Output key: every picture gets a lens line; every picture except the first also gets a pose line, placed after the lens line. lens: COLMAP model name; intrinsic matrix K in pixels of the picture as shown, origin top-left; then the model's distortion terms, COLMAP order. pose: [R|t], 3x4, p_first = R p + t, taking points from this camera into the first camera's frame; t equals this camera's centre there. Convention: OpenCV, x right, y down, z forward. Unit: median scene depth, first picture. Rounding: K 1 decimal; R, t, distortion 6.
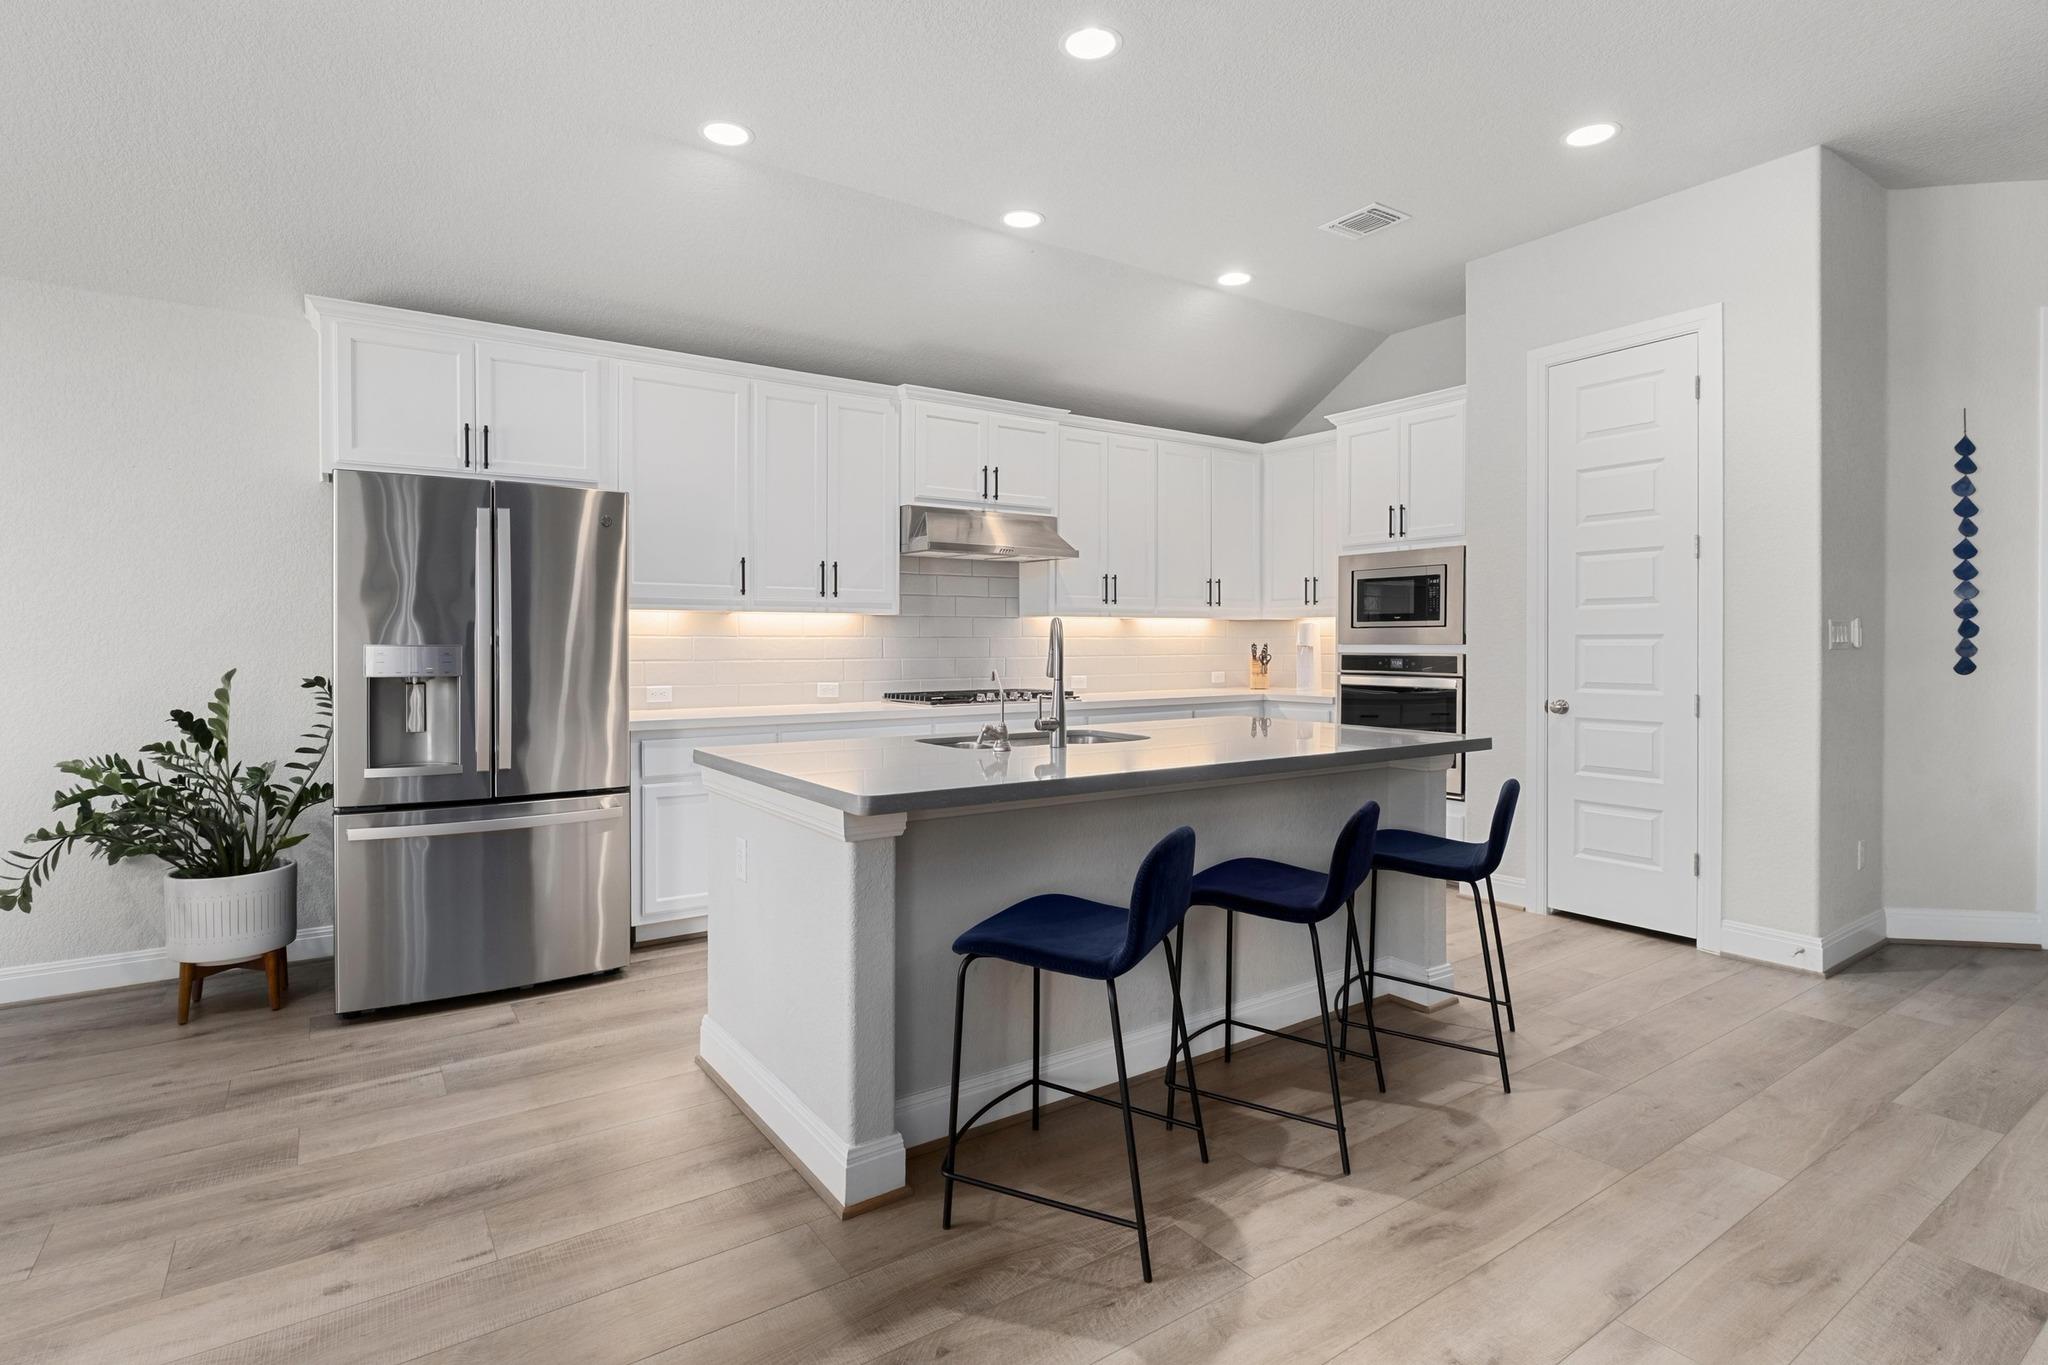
lens RADIAL K [[1005.6, 0, 1021.7], [0, 1005.6, 665.6], [0, 0, 1]] dist [-0.001396, -0.000102]
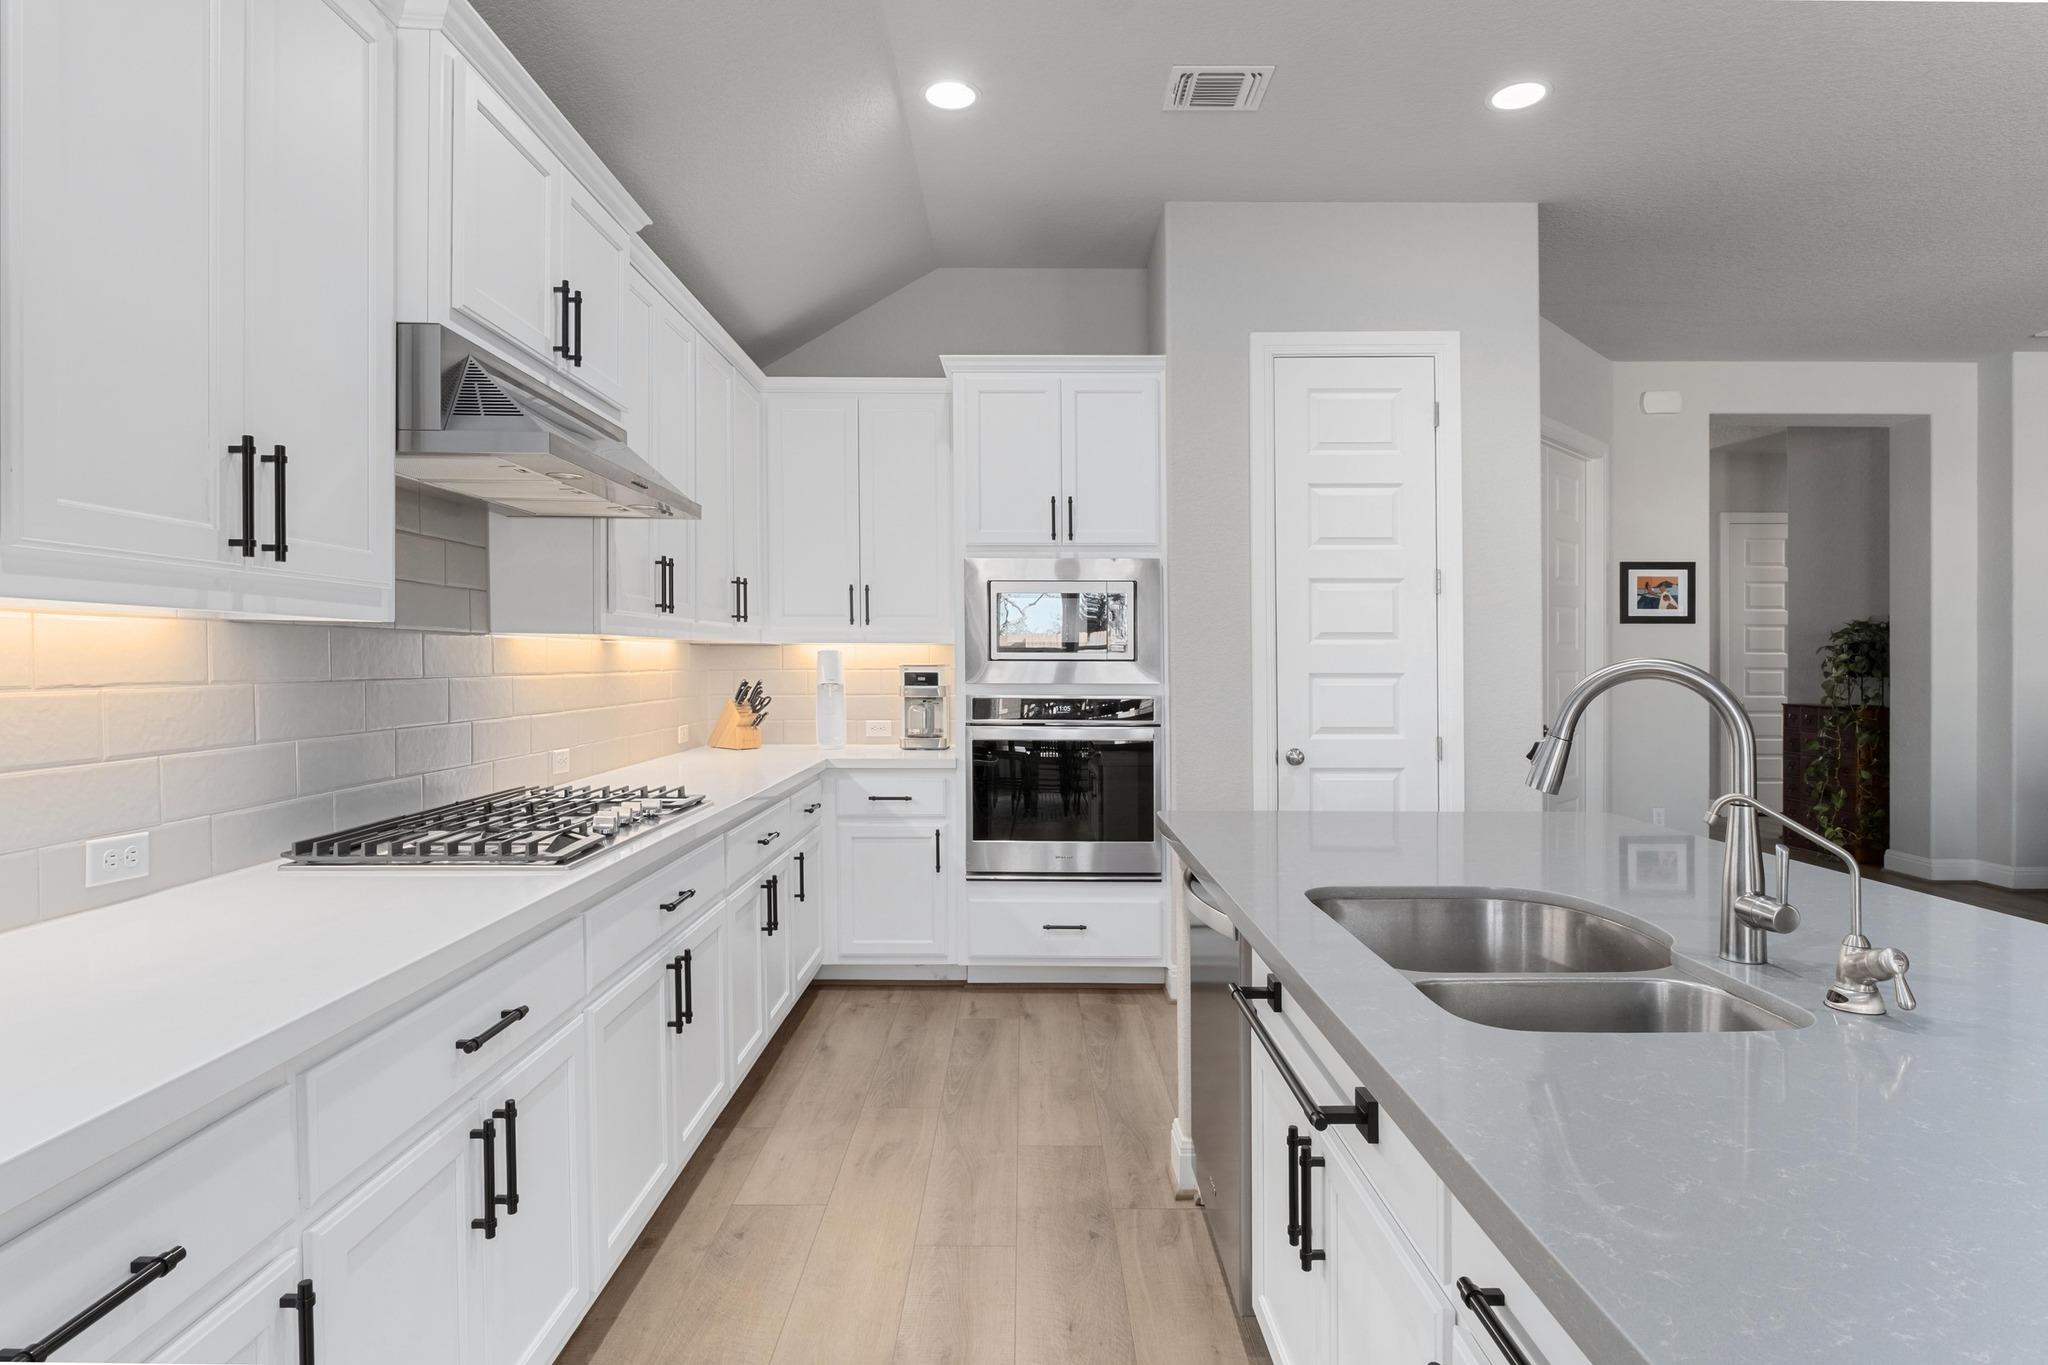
lens RADIAL K [[1072.9, 0, 1023.7], [0, 1072.9, 675.4], [0, 0, 1]] dist [-0.000661, 0.000131]
pose [[0.569683, -0.008009, 0.821825, -0.312573], [0.014670, 0.999892, -0.000424, -0.028504], [-0.821733, 0.012297, 0.569739, 0.603584]]
